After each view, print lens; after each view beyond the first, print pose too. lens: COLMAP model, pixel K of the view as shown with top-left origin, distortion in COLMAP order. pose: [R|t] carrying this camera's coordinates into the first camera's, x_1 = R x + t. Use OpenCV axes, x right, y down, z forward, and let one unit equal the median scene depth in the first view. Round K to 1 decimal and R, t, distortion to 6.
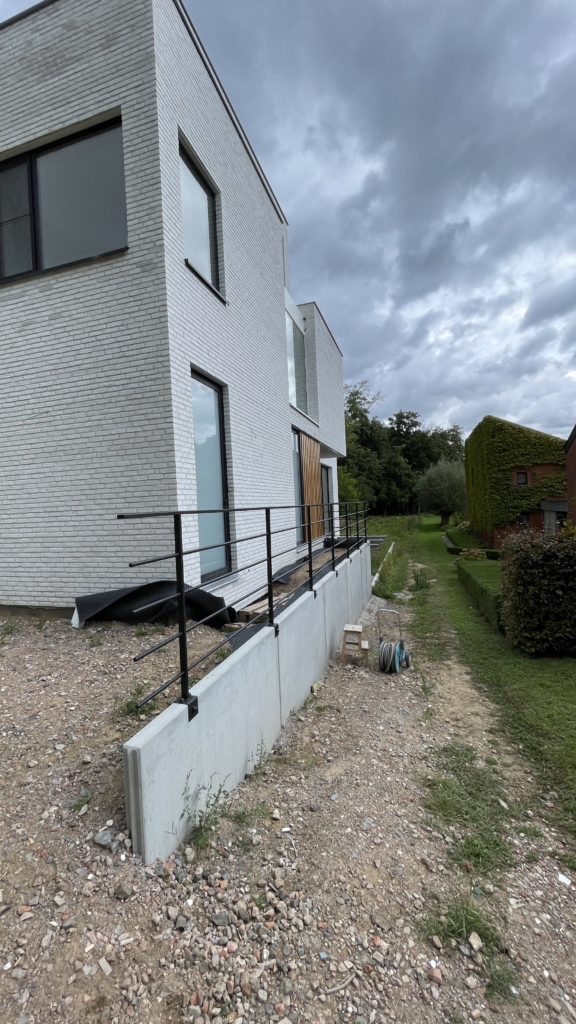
lens RADIAL K [[411.8, 0, 289.6], [0, 411.8, 514.2], [0, 0, 1]] dist [-0.004092, -0.000598]
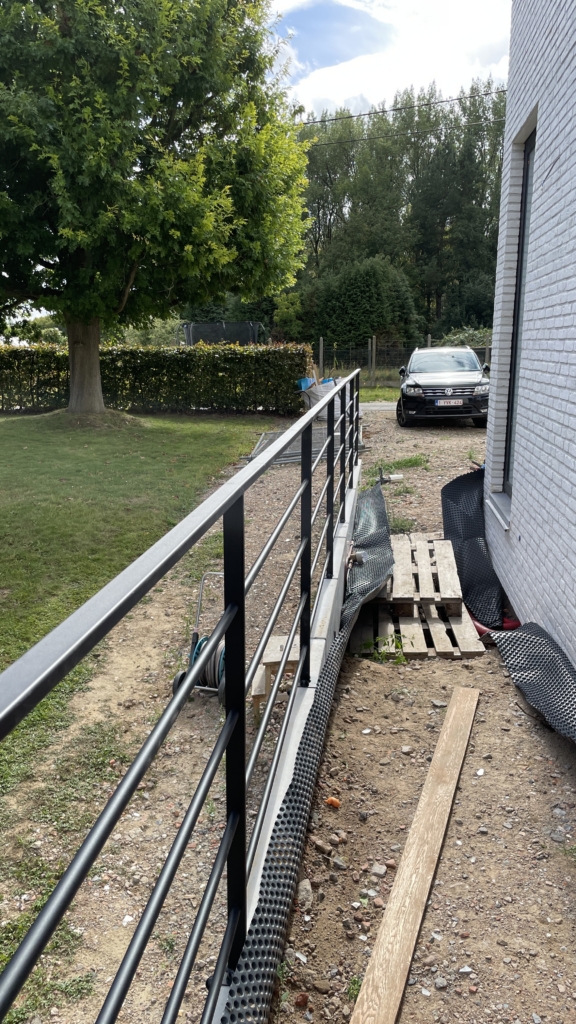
lens RADIAL K [[770.2, 0, 288.0], [0, 770.2, 512.0], [0, 0, 1]] dist [0.105580, -0.177478]
pose [[-0.983415, 0.081732, -0.161913, 0.244837], [0.040966, 0.969736, 0.240696, -0.080930], [0.176685, 0.230071, -0.957000, 1.589511]]
